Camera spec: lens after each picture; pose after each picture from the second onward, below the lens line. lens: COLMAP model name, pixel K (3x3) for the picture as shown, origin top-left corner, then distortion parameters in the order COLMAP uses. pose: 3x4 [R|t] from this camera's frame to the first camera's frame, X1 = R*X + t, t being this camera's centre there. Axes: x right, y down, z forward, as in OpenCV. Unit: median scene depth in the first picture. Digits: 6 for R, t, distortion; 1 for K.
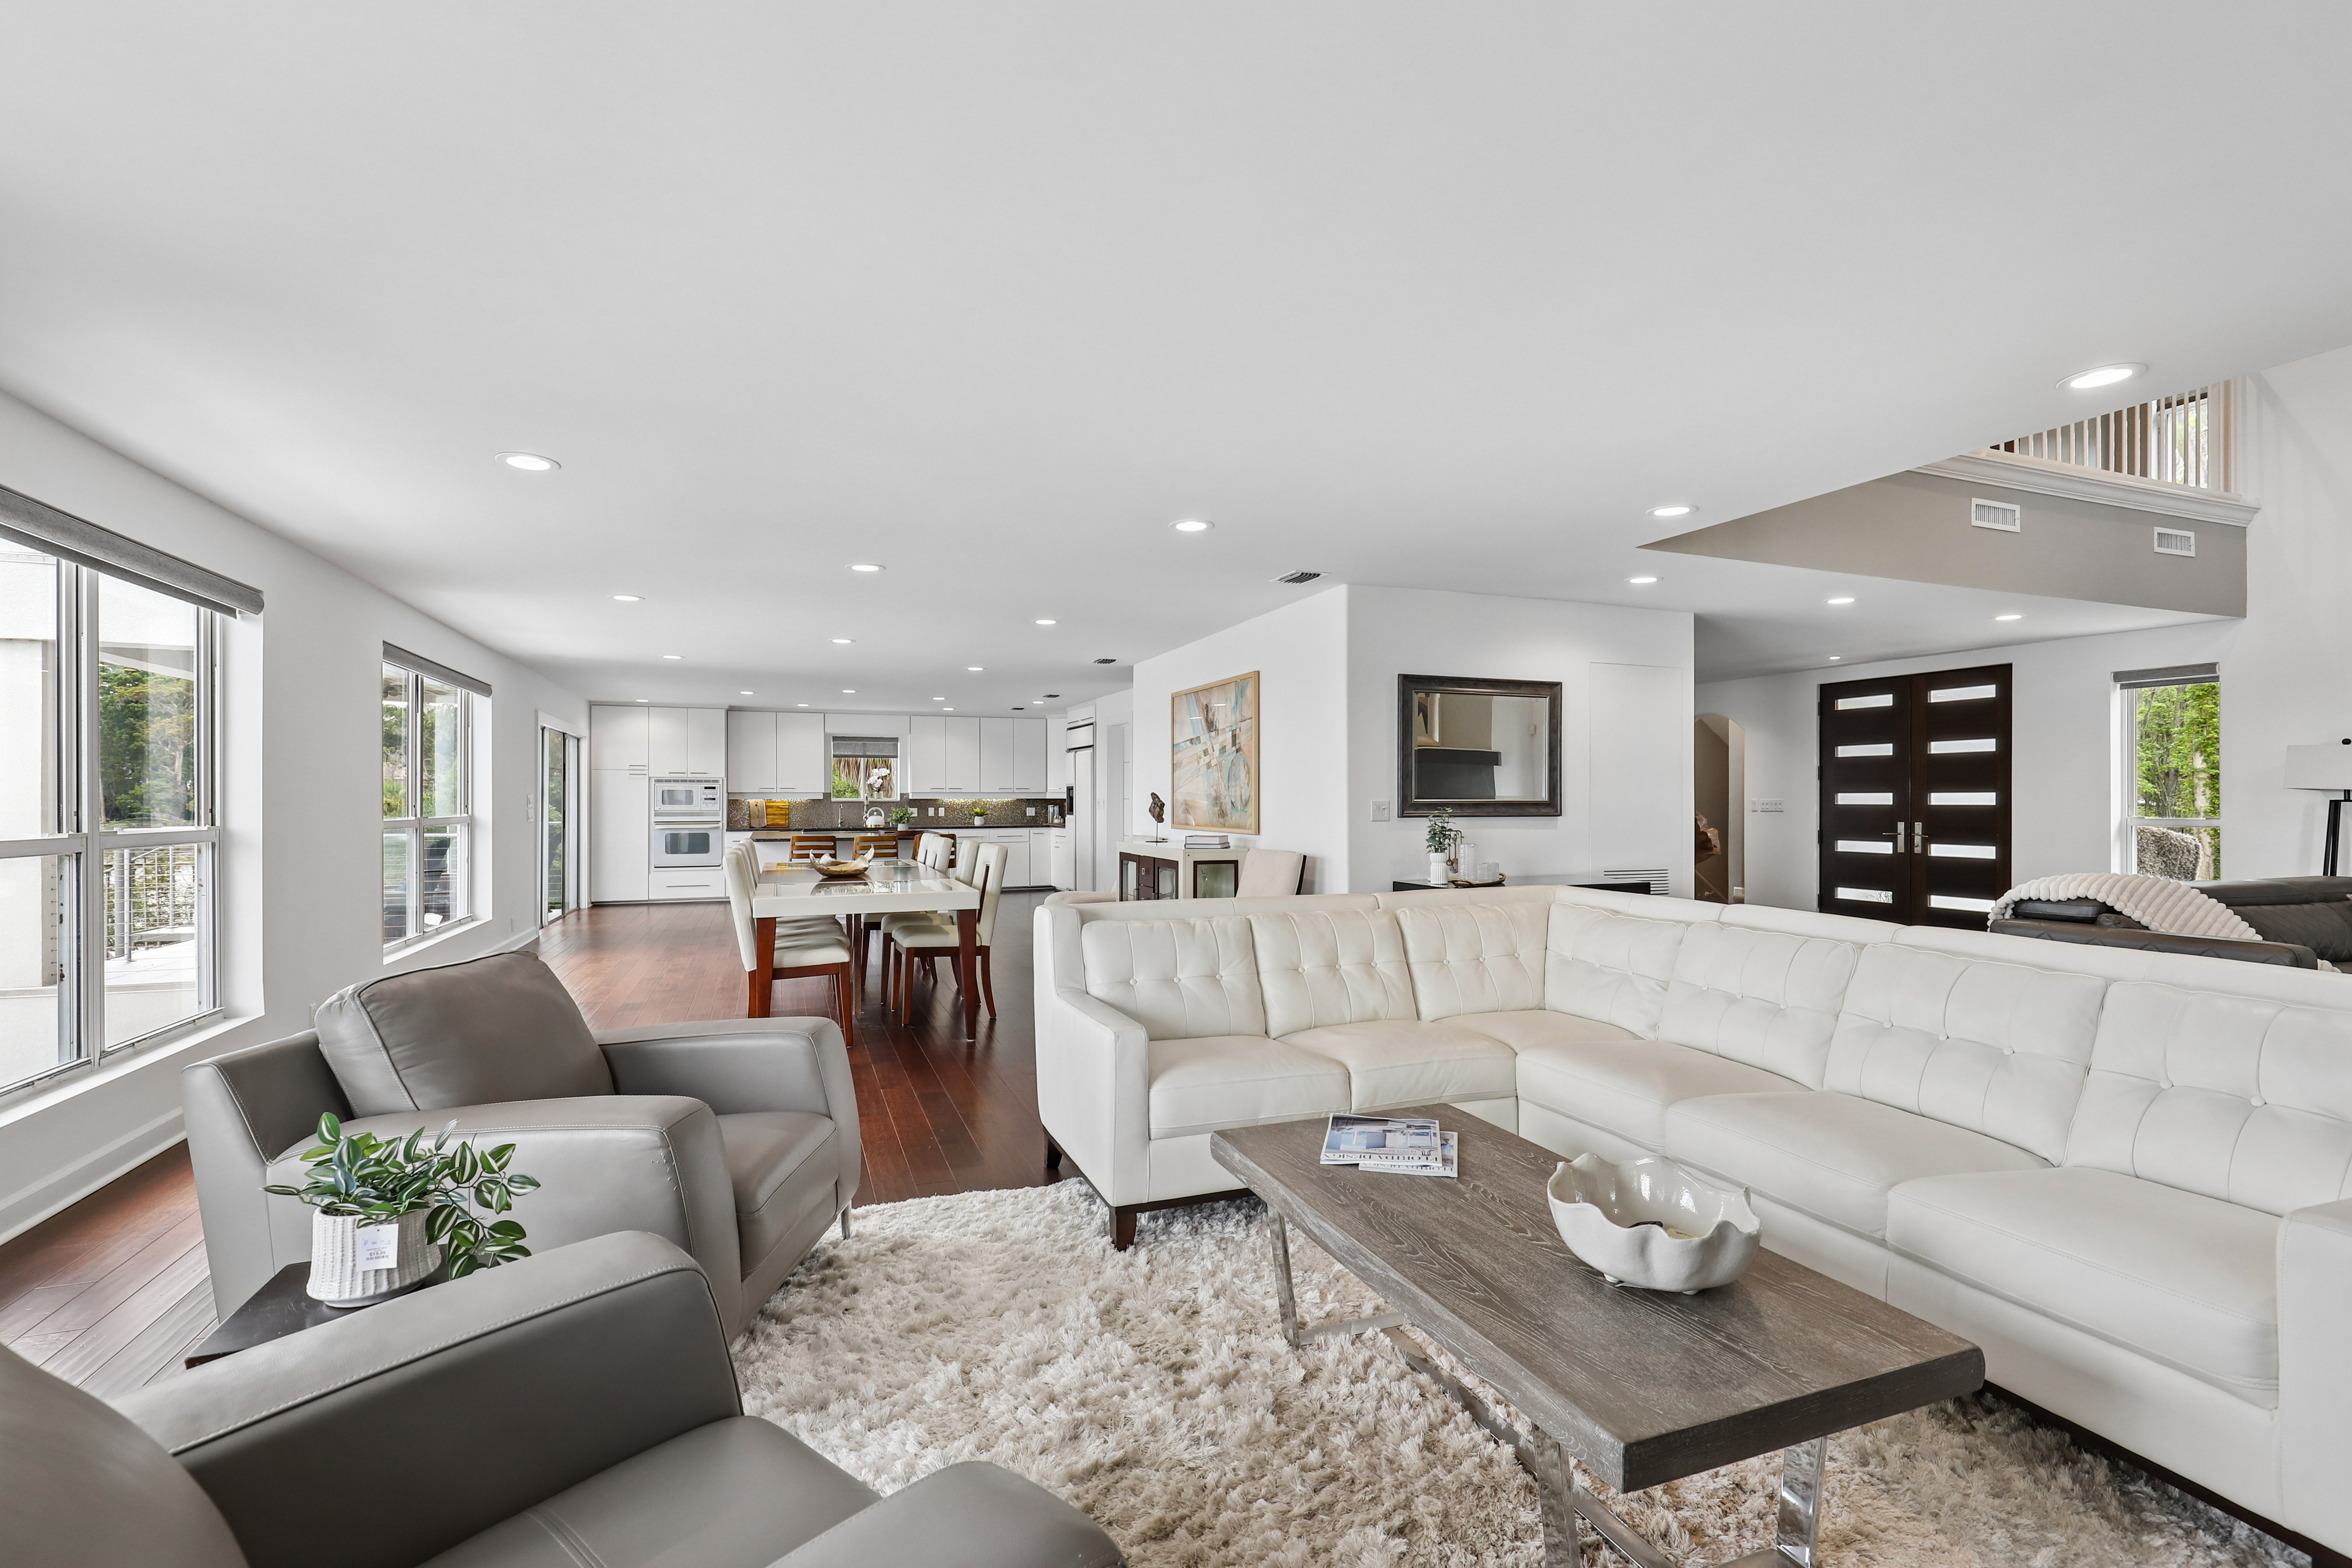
lens RADIAL K [[1065.2, 0, 1172.2], [0, 1065.2, 794.1], [0, 0, 1]] dist [0.000734, -0.000808]
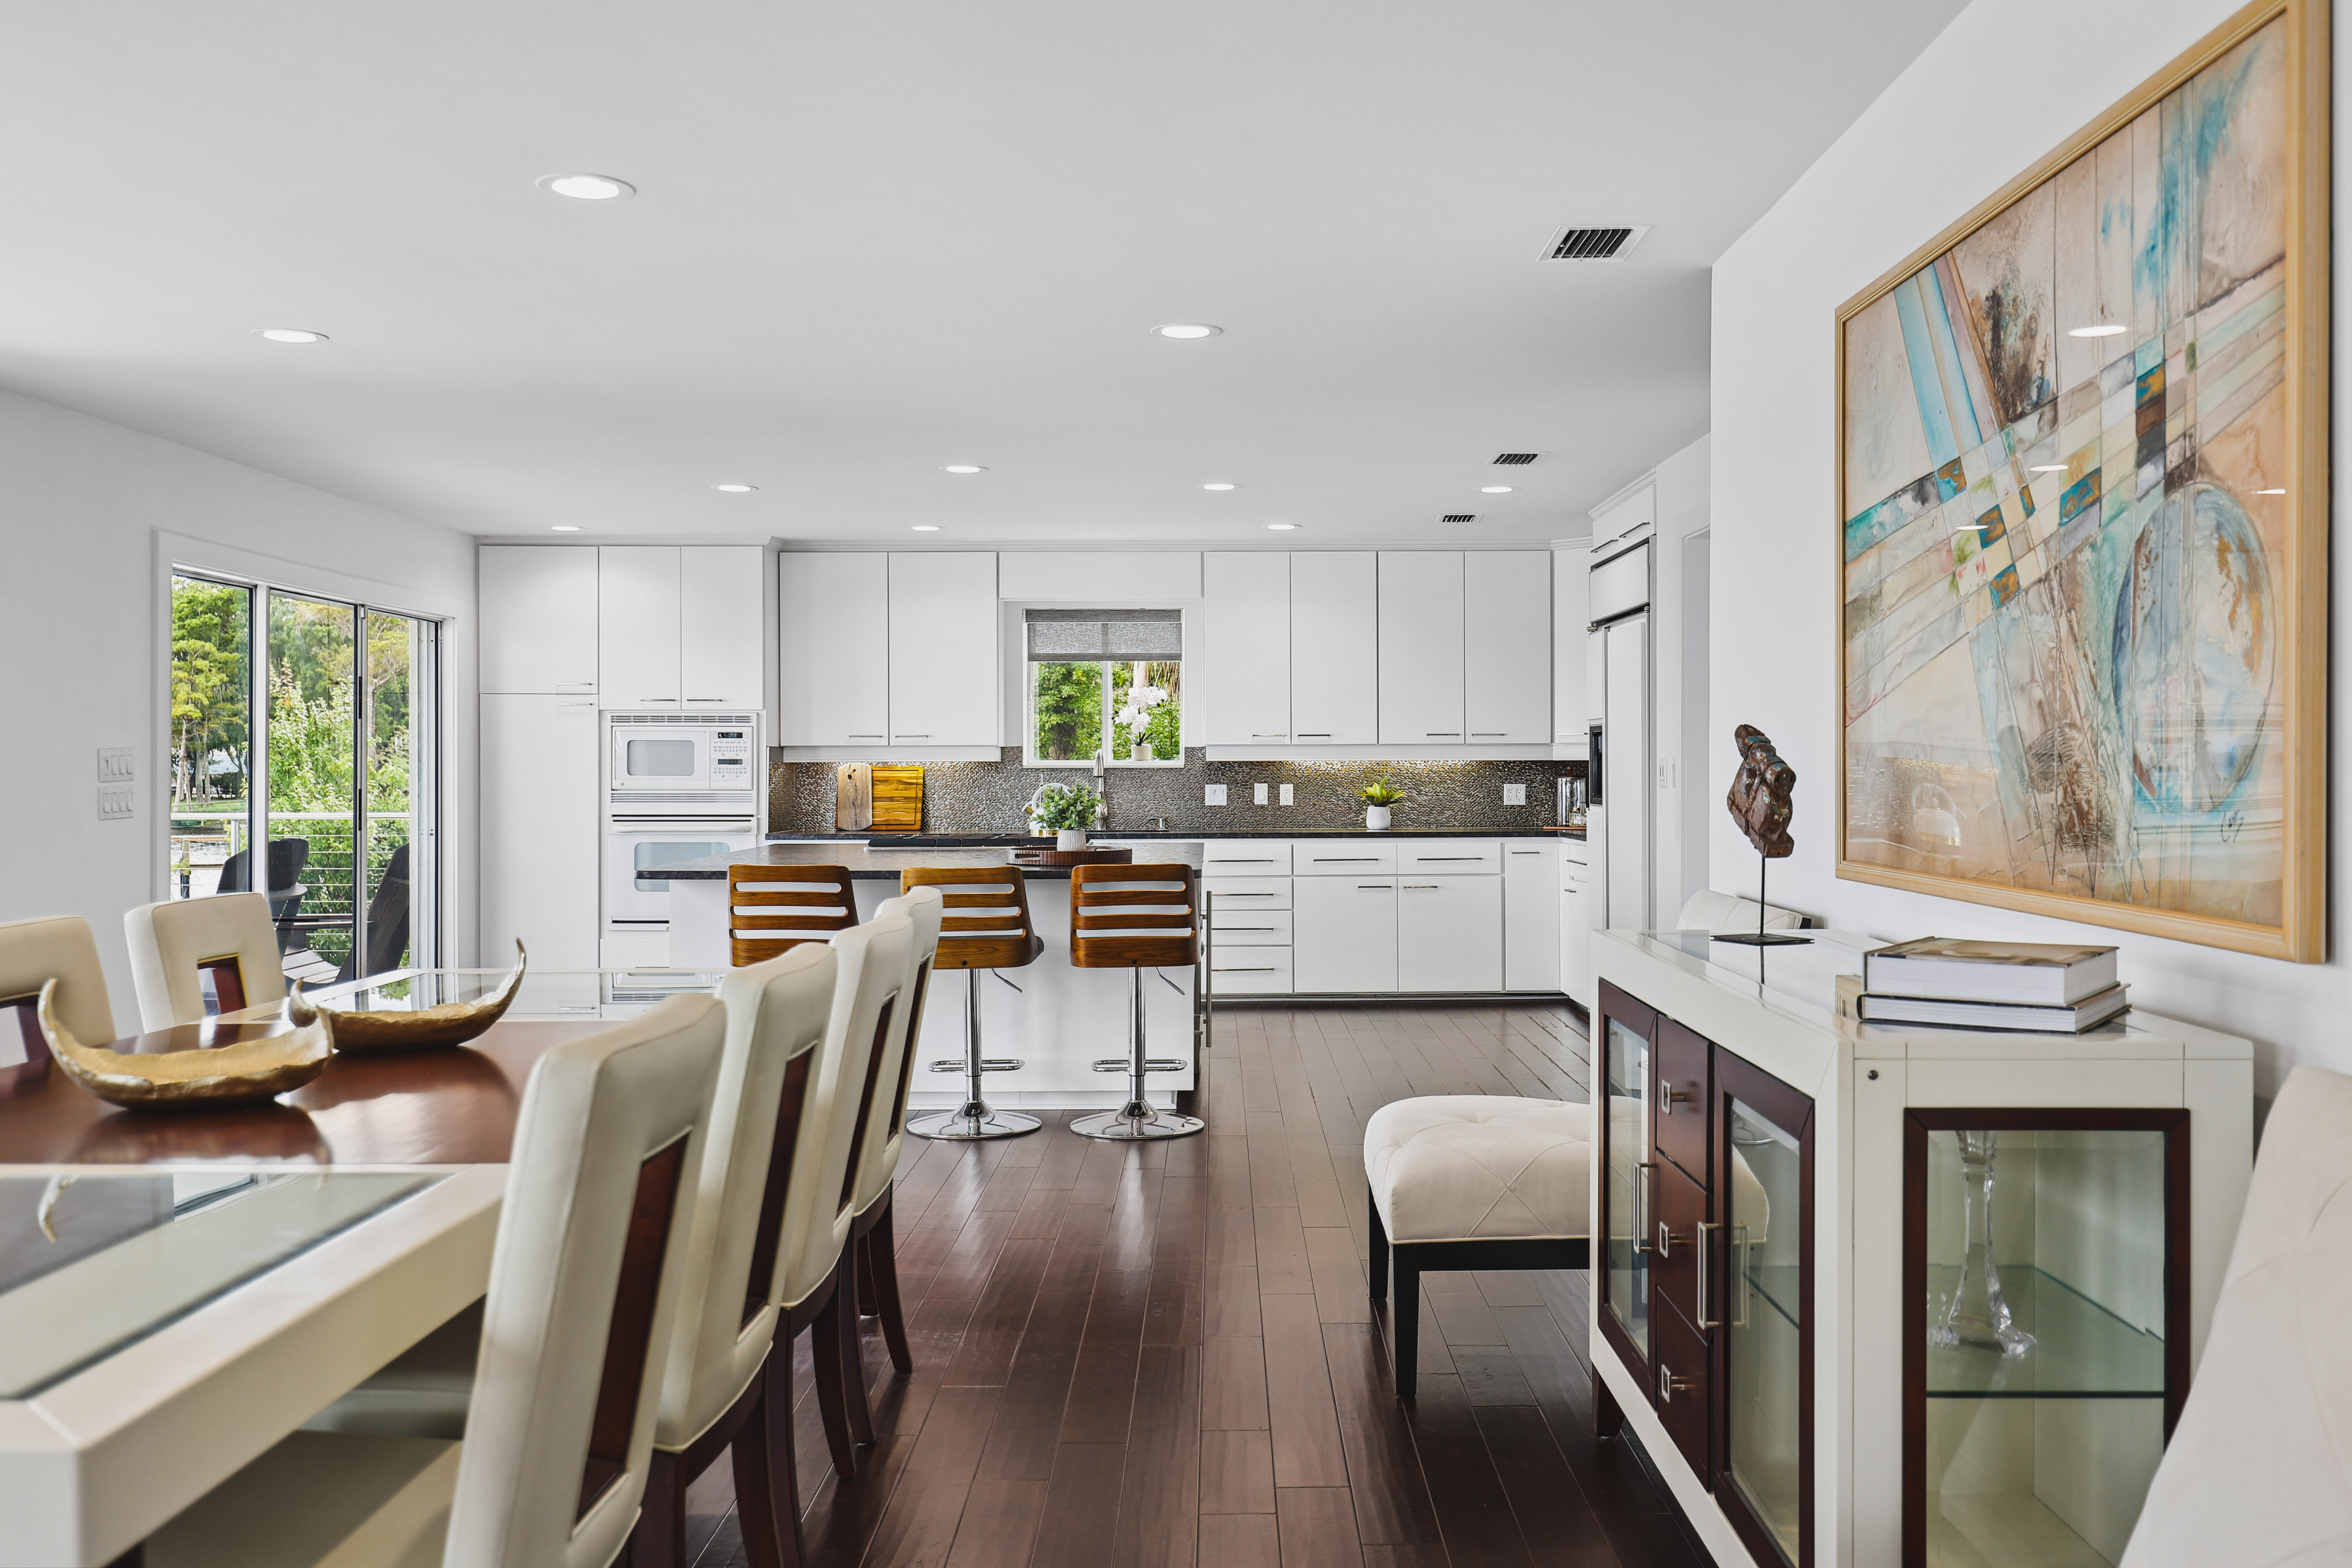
lens RADIAL K [[1938.9, 0, 1215.4], [0, 1938.9, 769.7], [0, 0, 1]] dist [0.014909, -0.018494]
pose [[0.937213, 0.001020, -0.348757, 0.012782], [0.001279, 0.999979, 0.006360, 0.003302], [0.348756, -0.006407, 0.937192, 0.341145]]
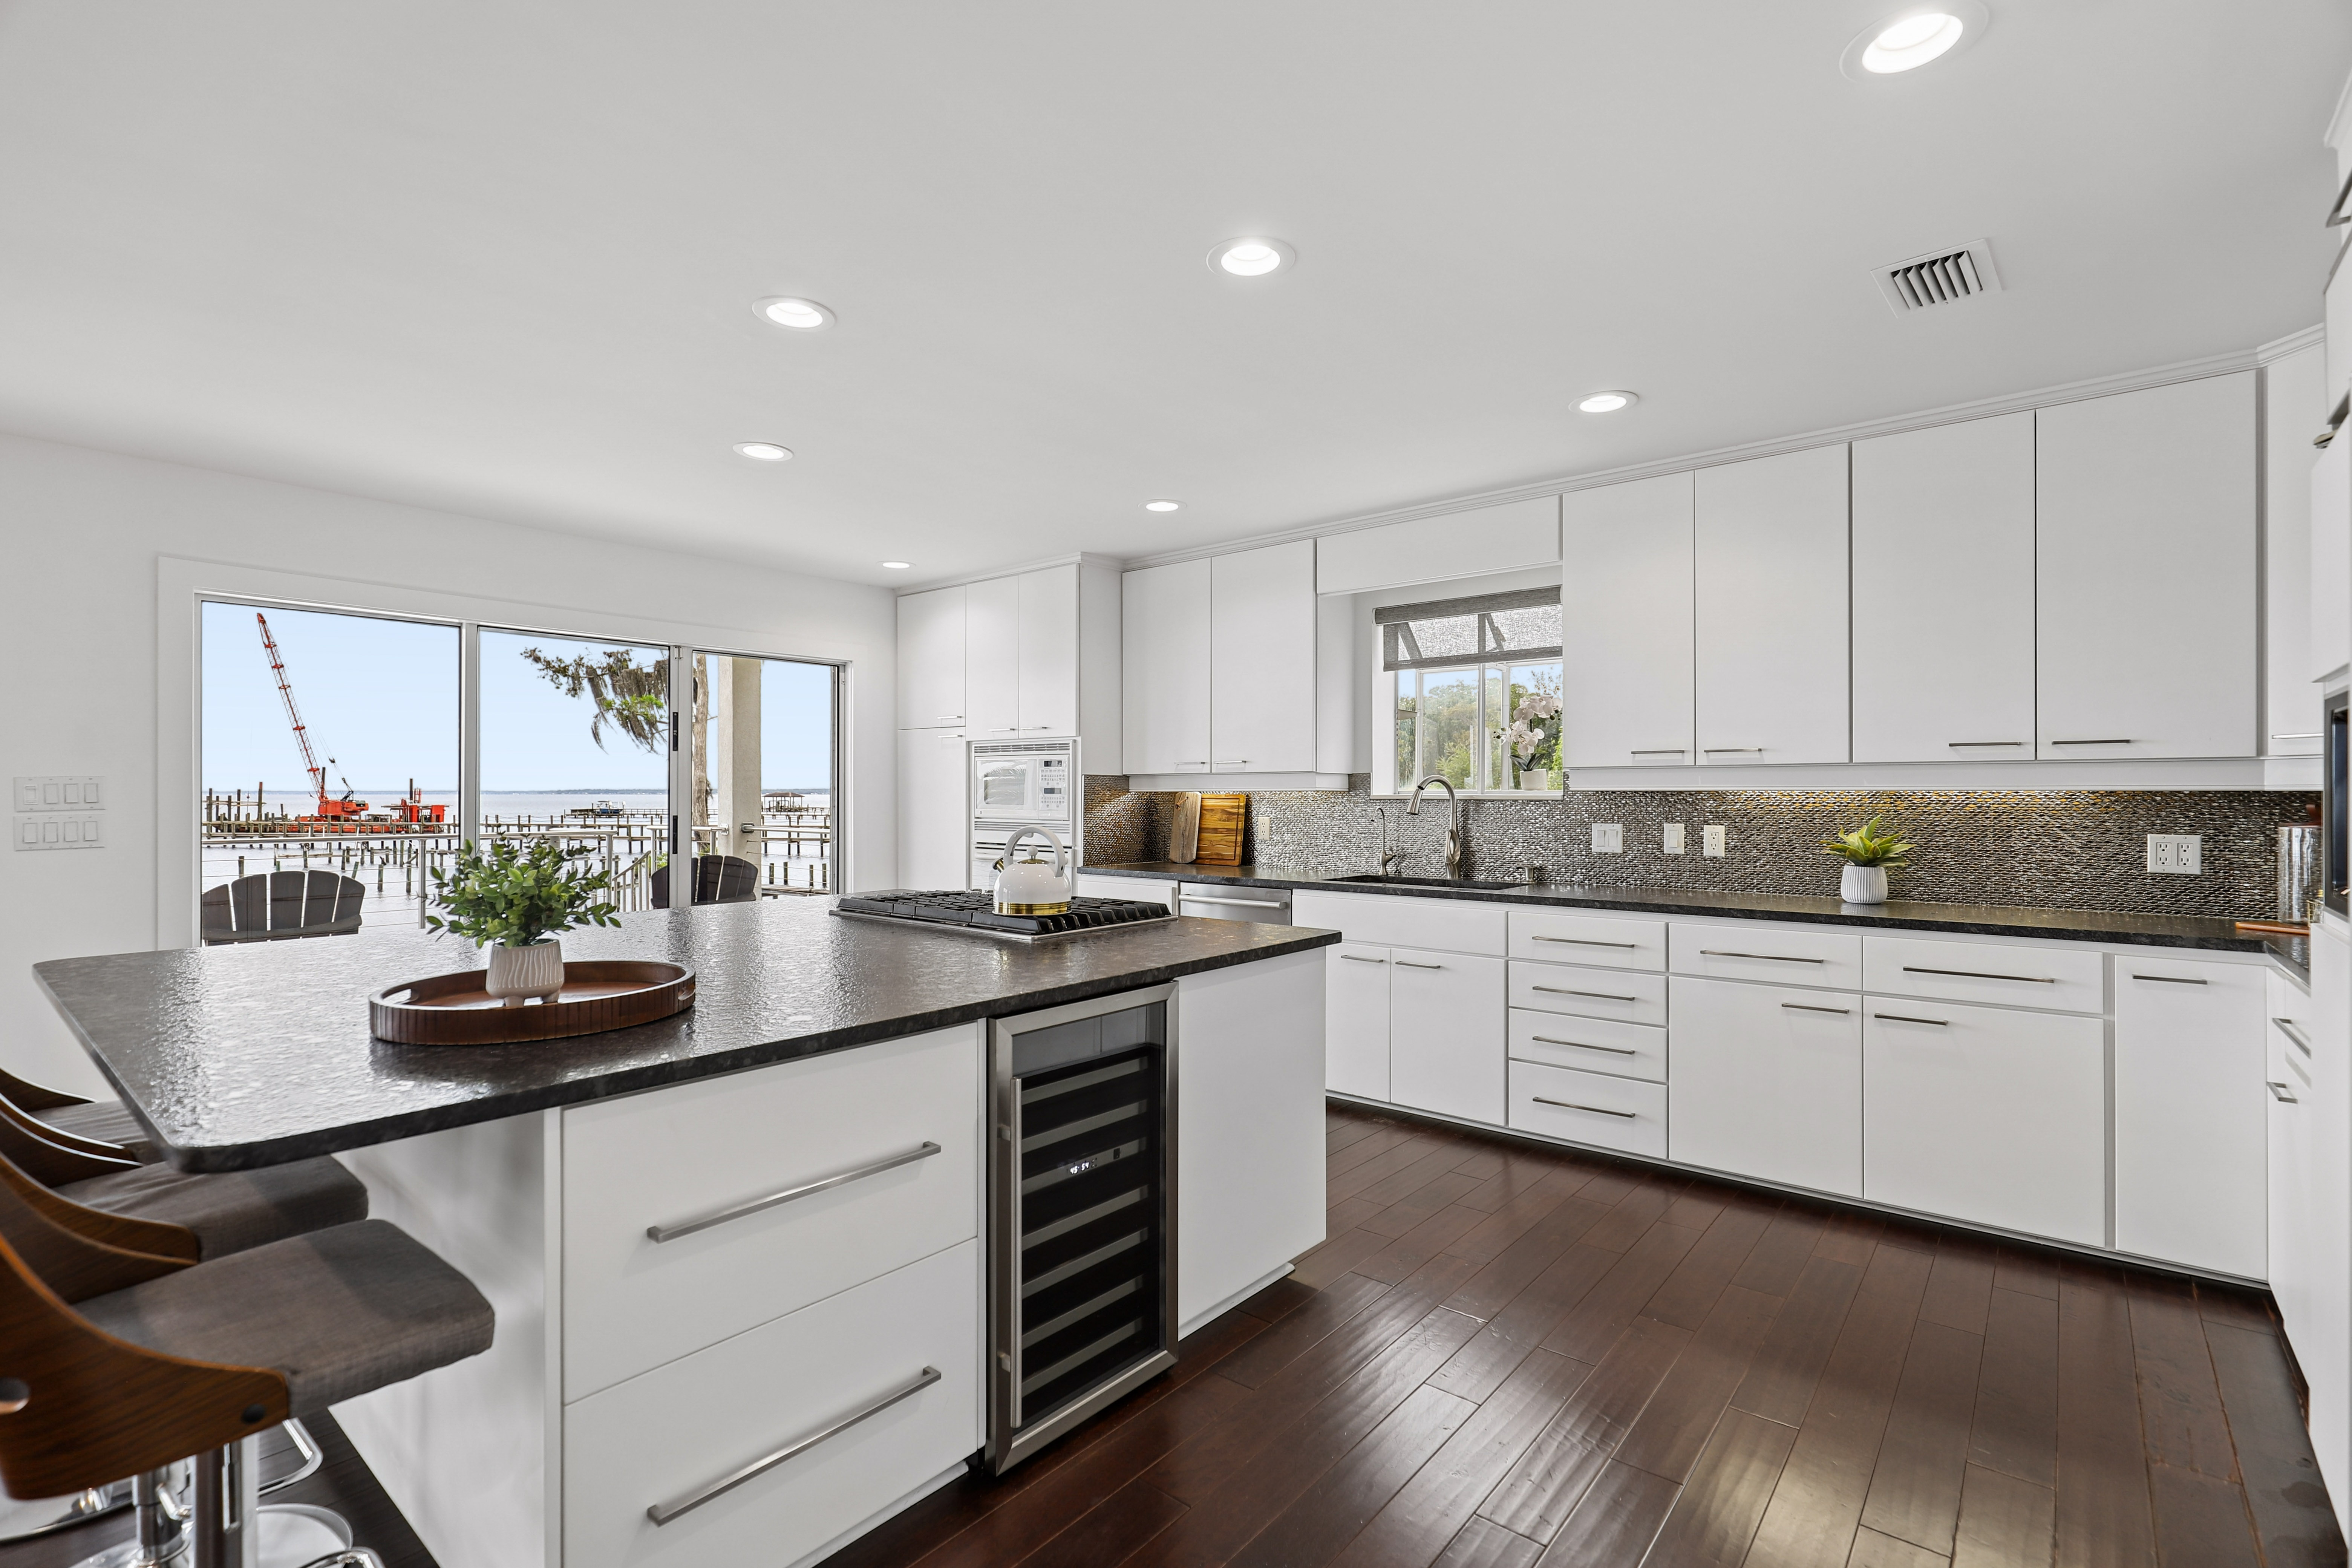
lens RADIAL K [[1065.2, 0, 1184.6], [0, 1065.2, 793.2], [0, 0, 1]] dist [0.000734, -0.000808]
pose [[0.496195, 0.002993, -0.868206, -0.053925], [0.001297, 0.999990, 0.004189, 0.003977], [0.868210, -0.003205, 0.496186, 0.824118]]
